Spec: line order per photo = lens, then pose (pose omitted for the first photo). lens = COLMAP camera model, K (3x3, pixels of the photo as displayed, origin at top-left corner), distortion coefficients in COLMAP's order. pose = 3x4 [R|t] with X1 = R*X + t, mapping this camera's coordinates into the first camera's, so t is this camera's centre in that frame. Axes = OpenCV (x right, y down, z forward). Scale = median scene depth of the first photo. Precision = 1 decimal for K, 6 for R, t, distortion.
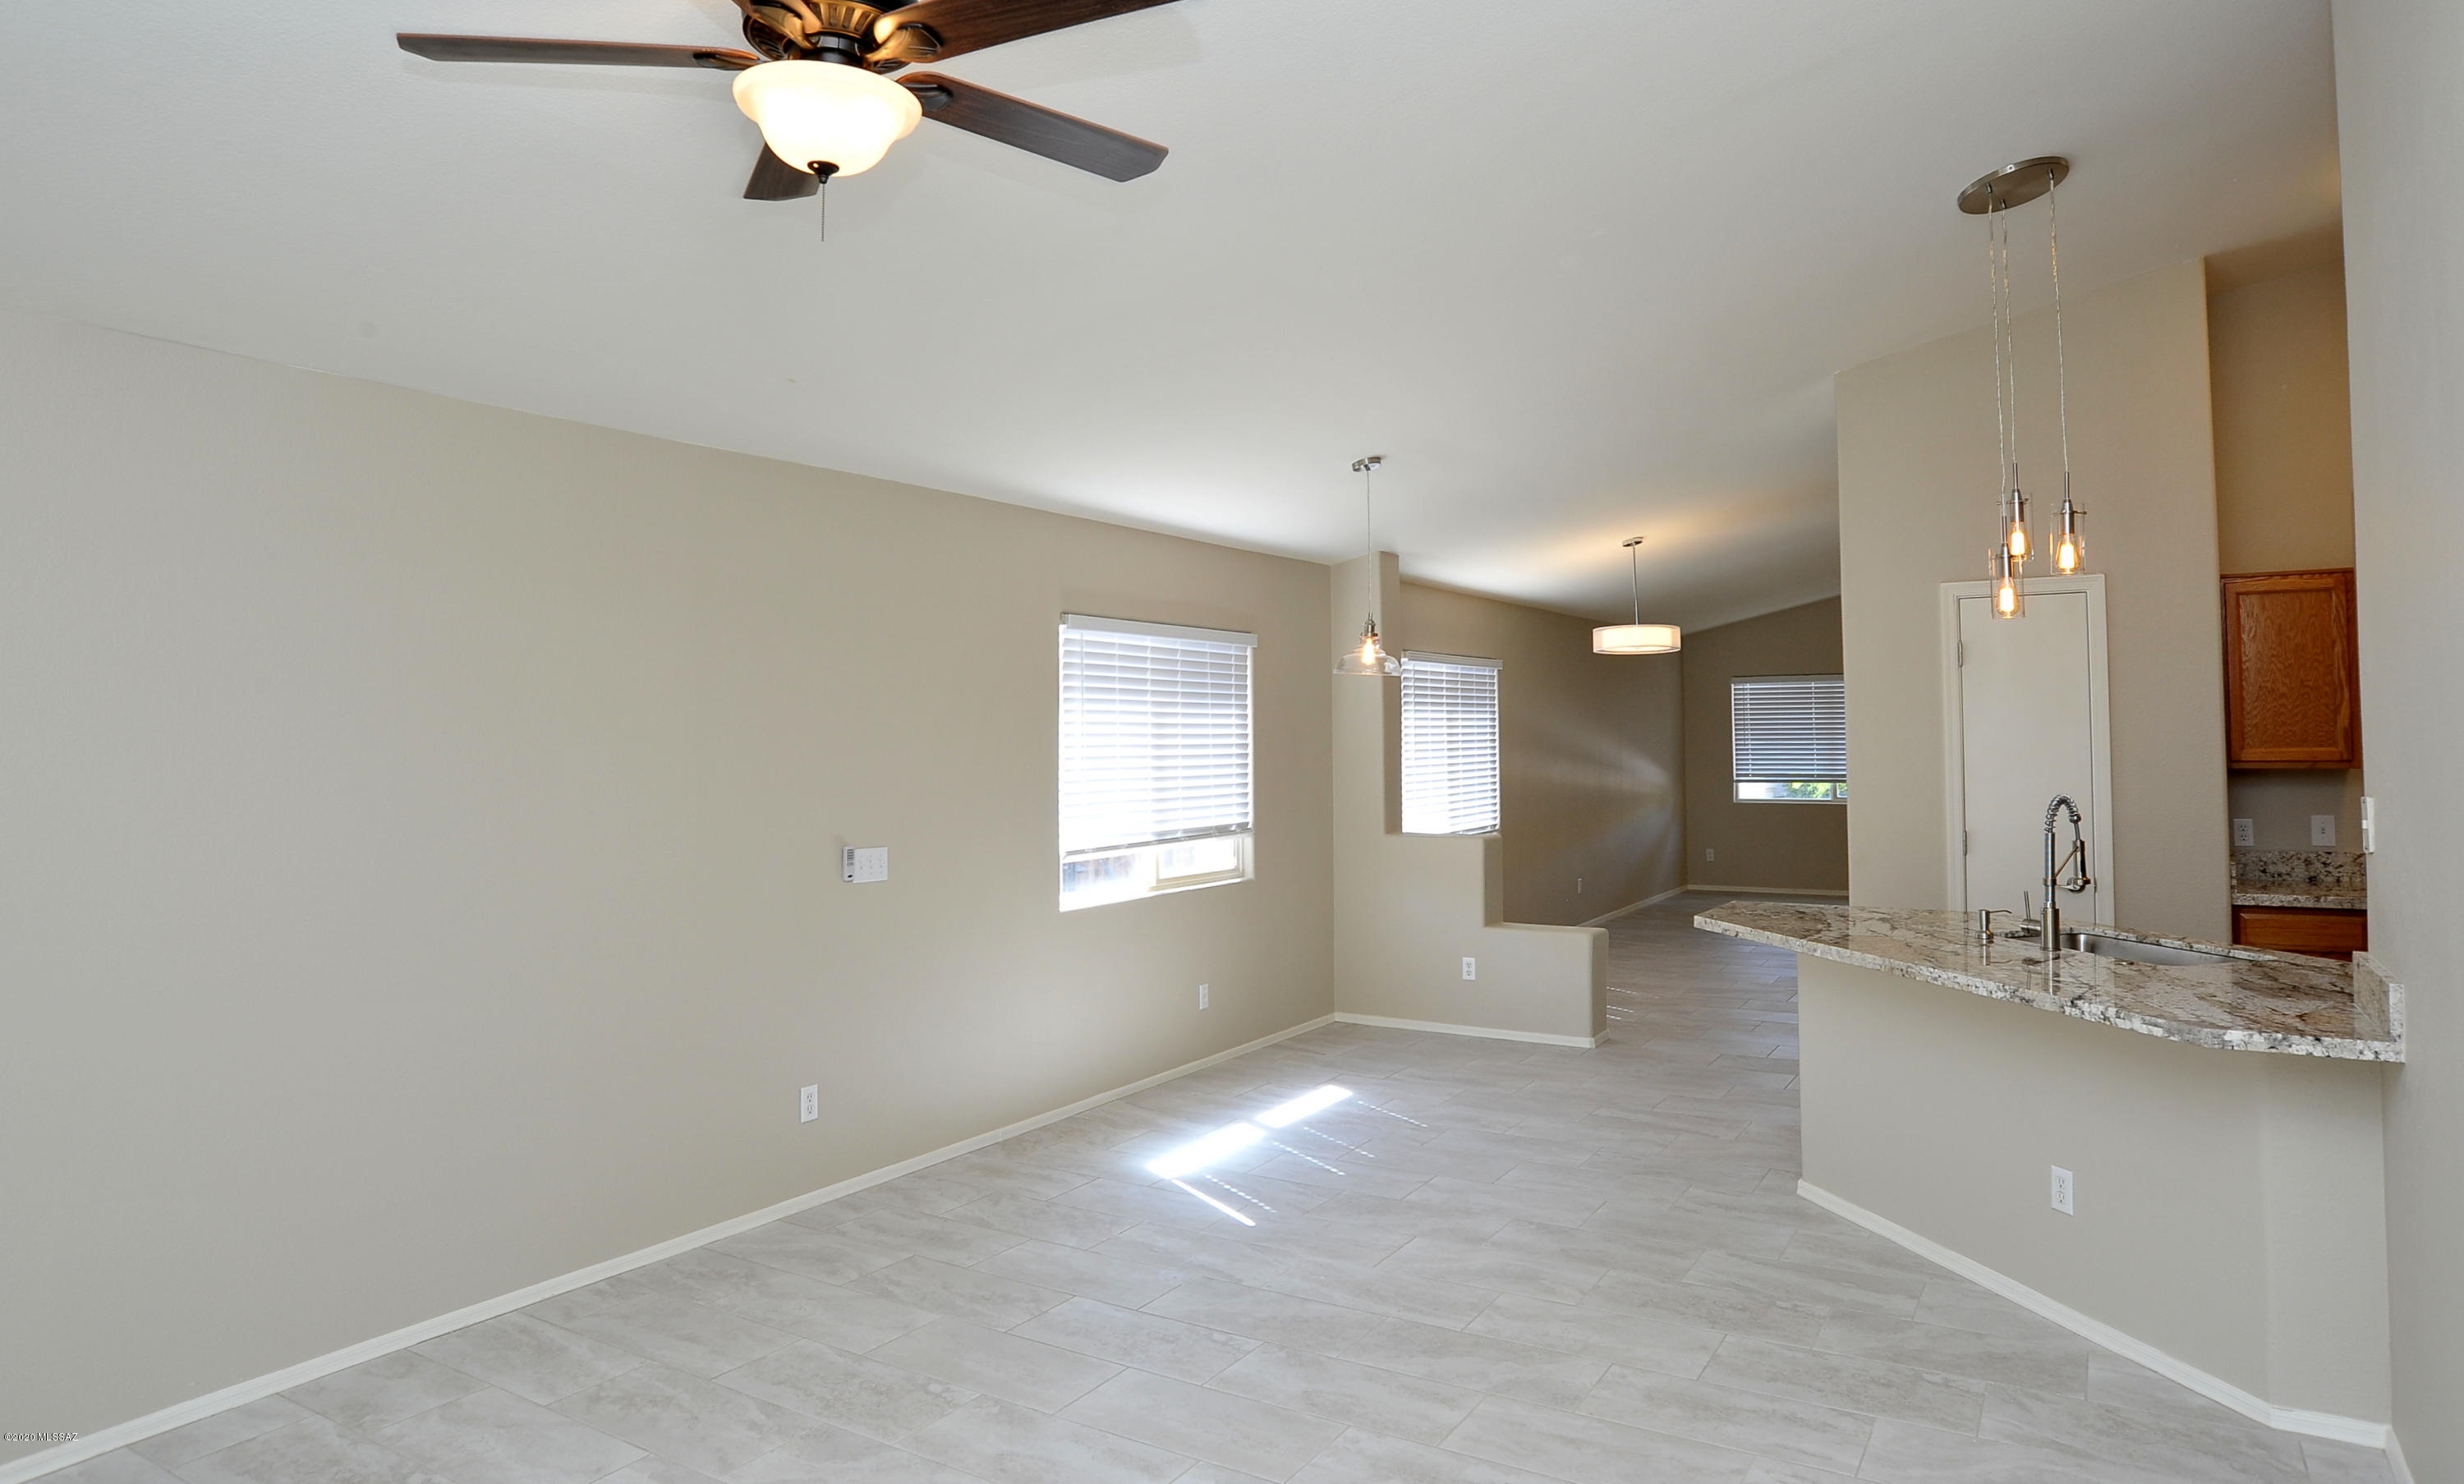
lens RADIAL K [[1538.6, 0, 1232.6], [0, 1538.6, 672.6], [0, 0, 1]] dist [-0.078656, 0.042256]
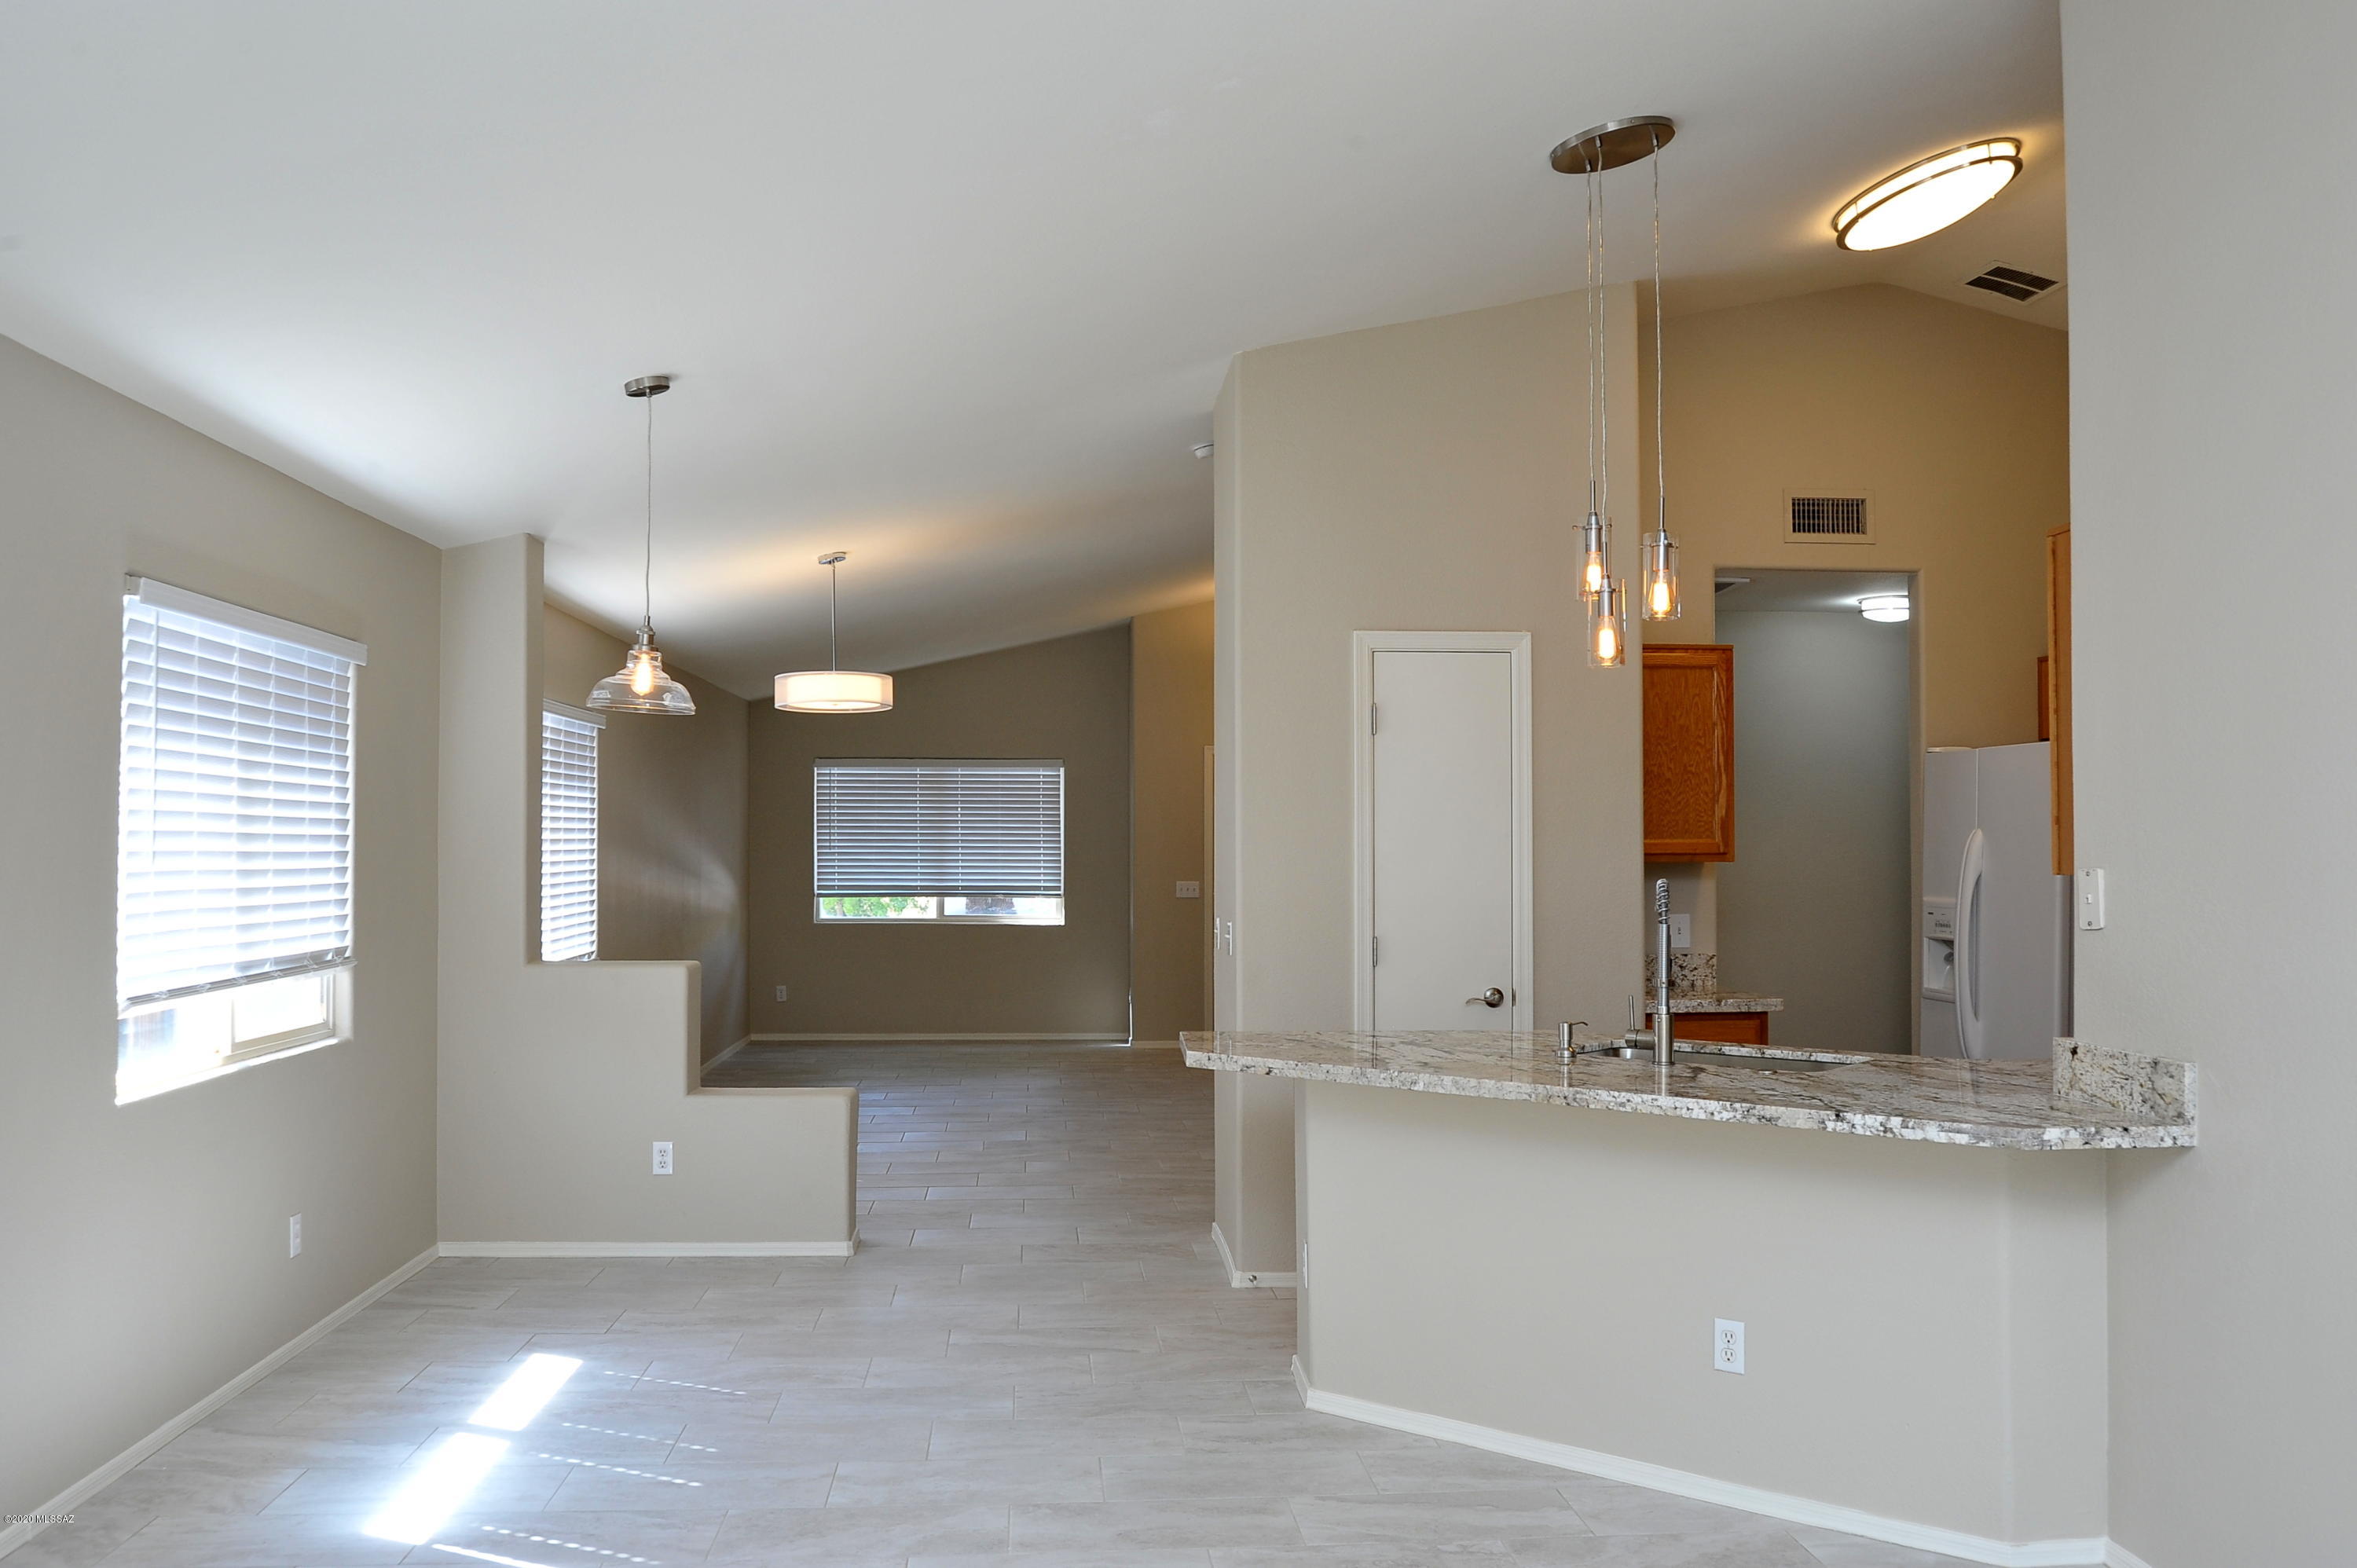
lens RADIAL K [[1994.4, 0, 1242.5], [0, 1994.4, 785.8], [0, 0, 1]] dist [-0.105480, 0.112244]
pose [[0.796851, 0.026832, 0.603579, -0.219467], [-0.031491, 0.999500, -0.002859, 0.028602], [-0.603354, -0.016729, 0.797298, 0.190291]]
